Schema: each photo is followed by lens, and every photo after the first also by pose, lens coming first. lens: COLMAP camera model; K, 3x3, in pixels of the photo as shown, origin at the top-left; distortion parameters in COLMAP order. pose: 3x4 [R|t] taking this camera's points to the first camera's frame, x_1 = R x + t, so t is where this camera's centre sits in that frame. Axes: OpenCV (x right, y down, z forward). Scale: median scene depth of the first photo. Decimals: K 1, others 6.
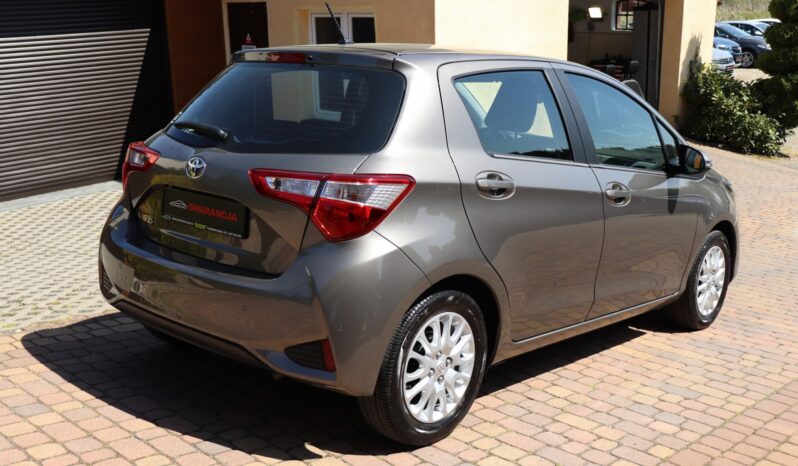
lens RADIAL K [[871.6, 0, 399.0], [0, 871.6, 233.0], [0, 0, 1]] dist [-0.075039, 0.020291]
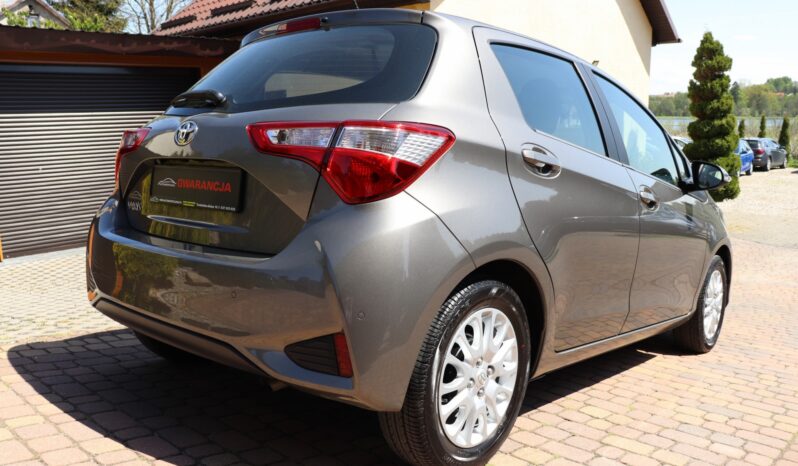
lens RADIAL K [[655.0, 0, 393.5], [0, 655.0, 234.1], [0, 0, 1]] dist [-0.172716, 0.137597]
pose [[0.999889, 0.008181, 0.012451, -0.040651], [-0.006761, 0.993903, -0.110052, 0.087491], [-0.013275, 0.109955, 0.993848, 0.386499]]
